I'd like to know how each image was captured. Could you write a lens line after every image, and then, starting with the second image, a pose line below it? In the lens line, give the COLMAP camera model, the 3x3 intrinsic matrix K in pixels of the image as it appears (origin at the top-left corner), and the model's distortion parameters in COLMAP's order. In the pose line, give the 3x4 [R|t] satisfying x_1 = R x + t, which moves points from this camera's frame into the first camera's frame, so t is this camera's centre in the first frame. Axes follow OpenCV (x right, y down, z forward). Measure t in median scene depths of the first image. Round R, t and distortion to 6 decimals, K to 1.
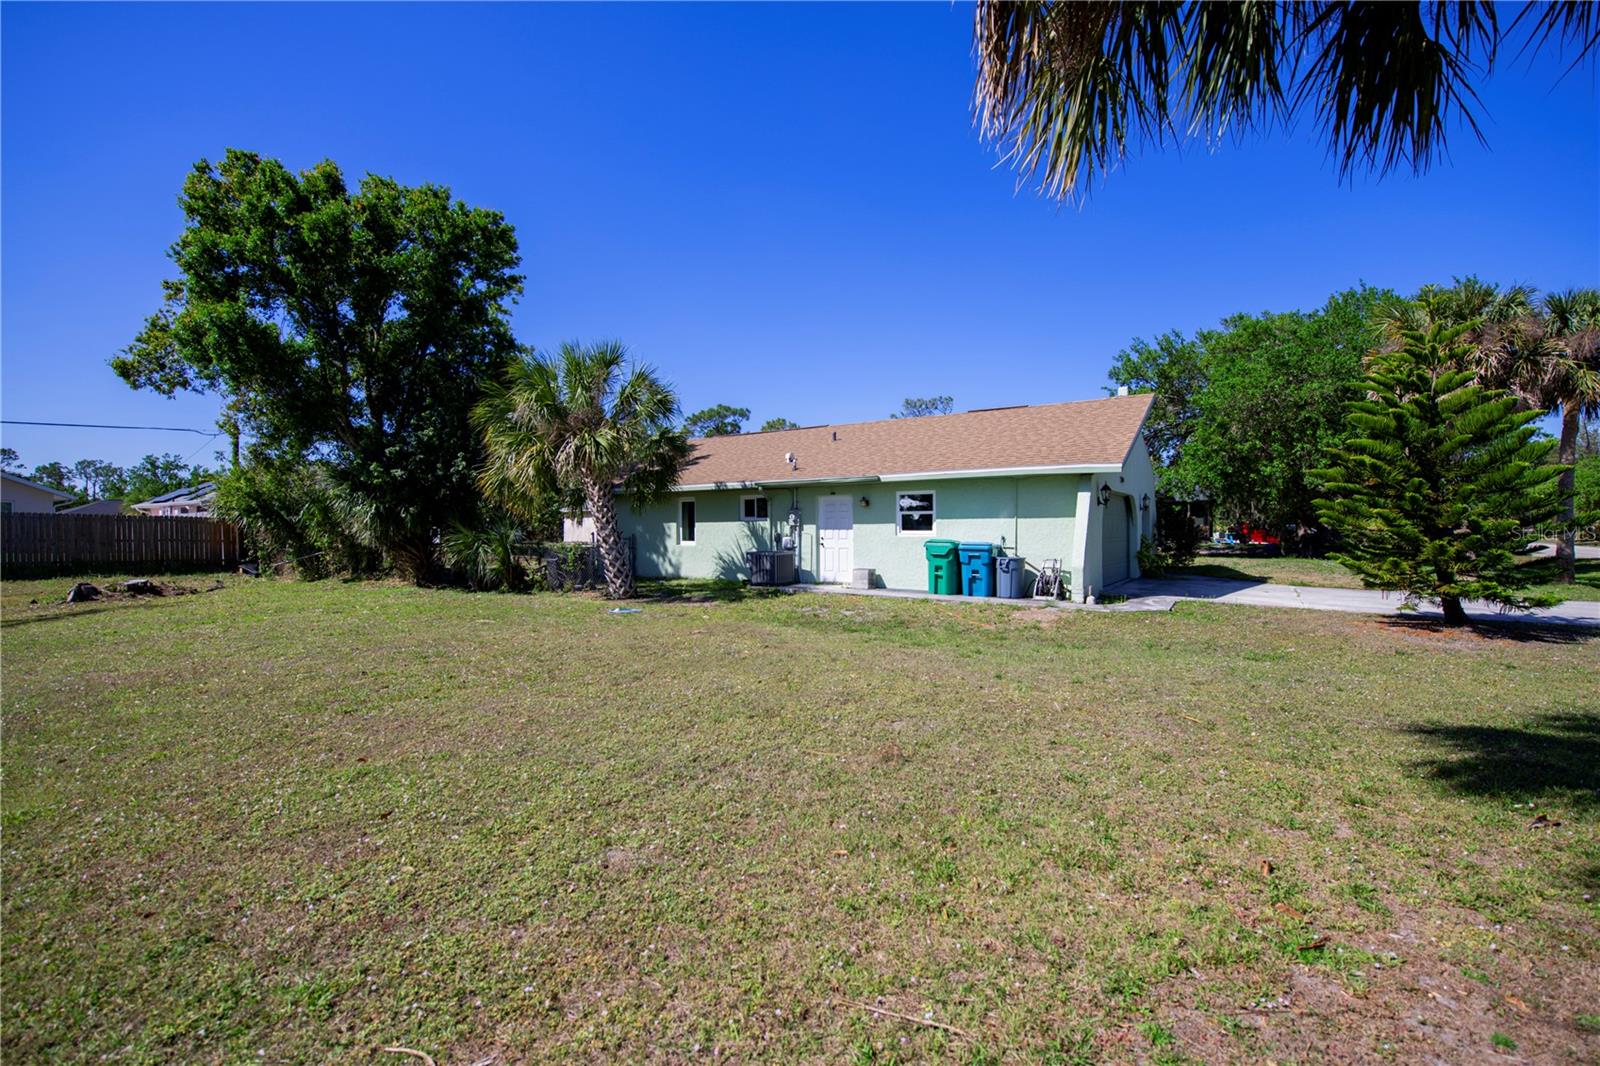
lens RADIAL K [[710.6, 0, 806.3], [0, 710.6, 525.8], [0, 0, 1]] dist [0.002940, -0.000021]
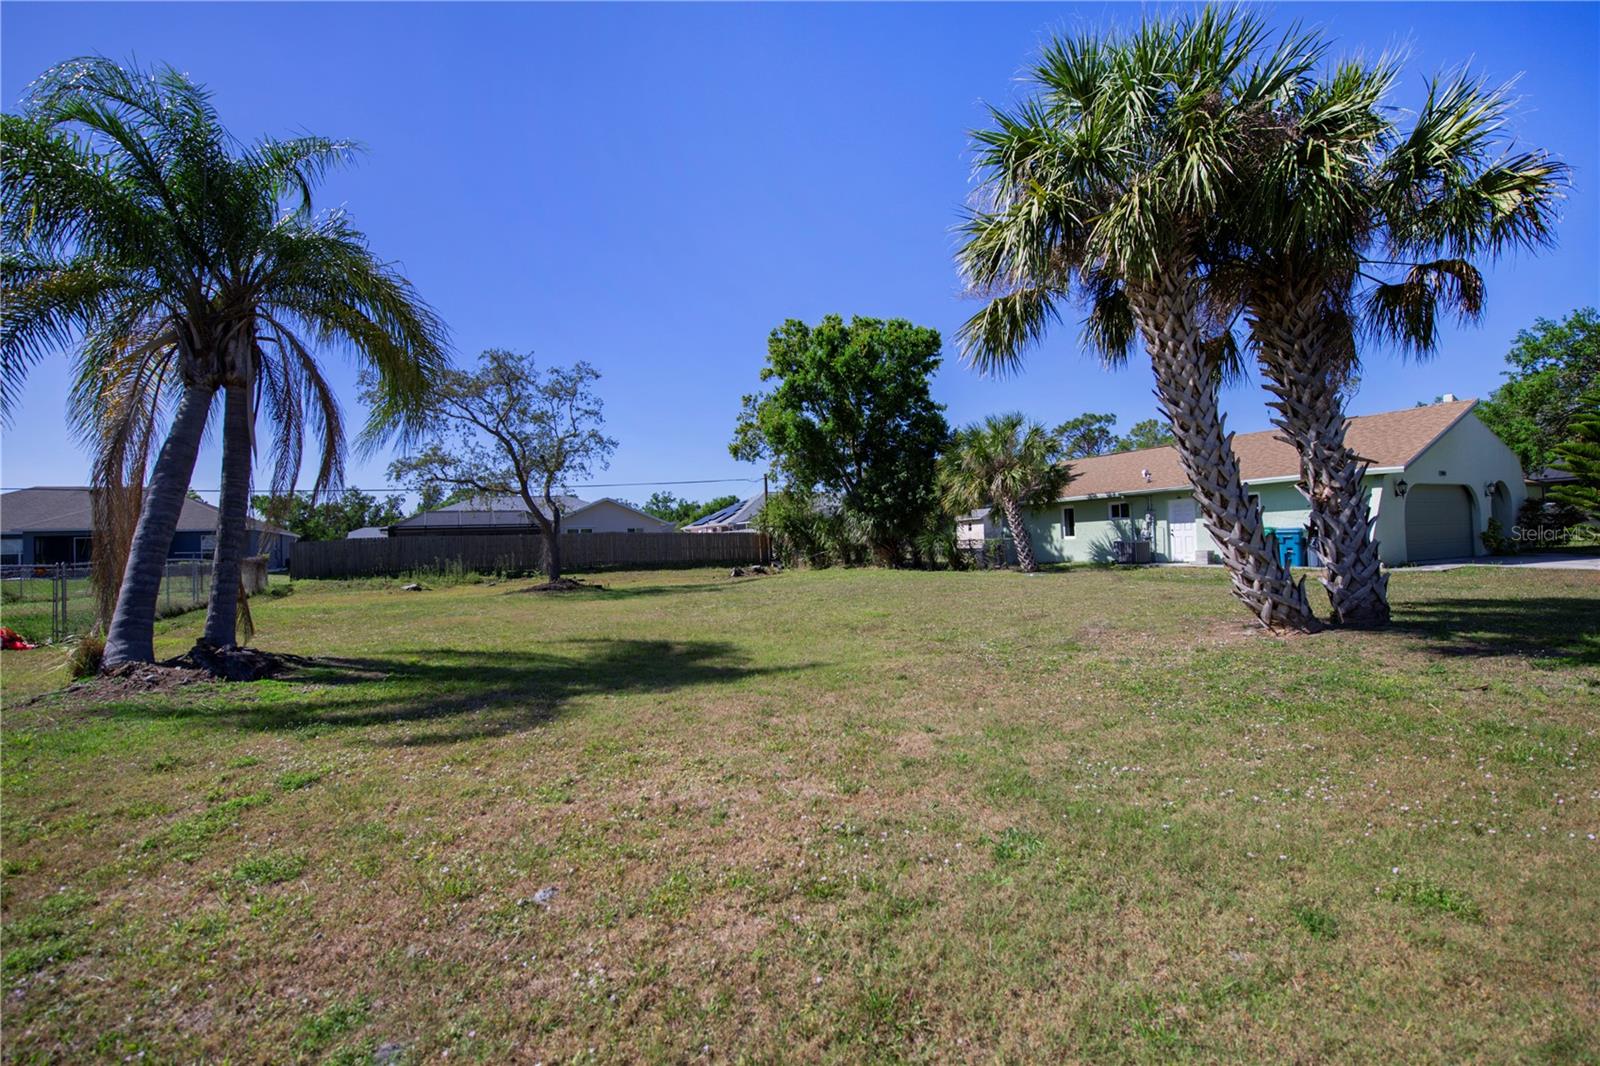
lens RADIAL K [[710.6, 0, 815.3], [0, 710.6, 519.6], [0, 0, 1]] dist [0.002940, -0.000021]
pose [[0.882904, -0.041845, -0.467685, 0.057084], [0.032966, 0.999087, -0.027158, 0.011791], [0.468395, 0.008561, 0.883478, -0.552217]]
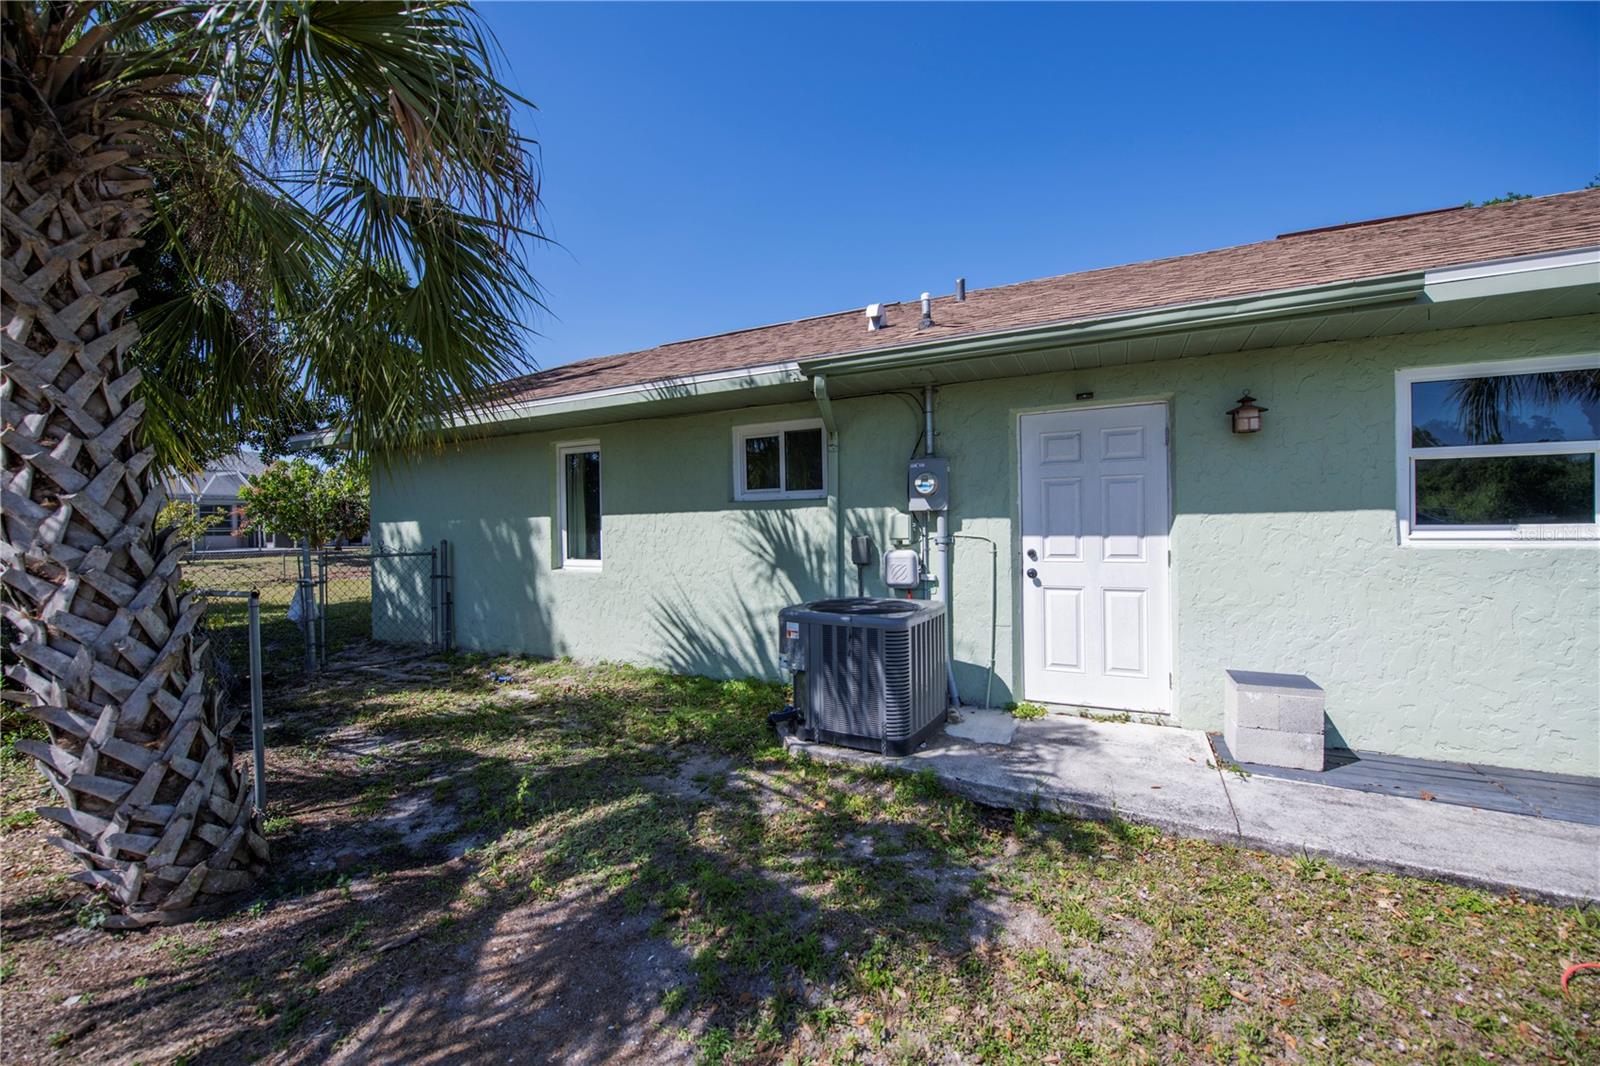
lens RADIAL K [[645.4, 0, 801.5], [0, 645.4, 535.8], [0, 0, 1]] dist [-0.023193, 0.000589]
pose [[0.995086, -0.001402, 0.099000, -0.095934], [0.001240, 0.999998, 0.001704, 0.009140], [-0.099002, -0.001573, 0.995086, 0.736203]]
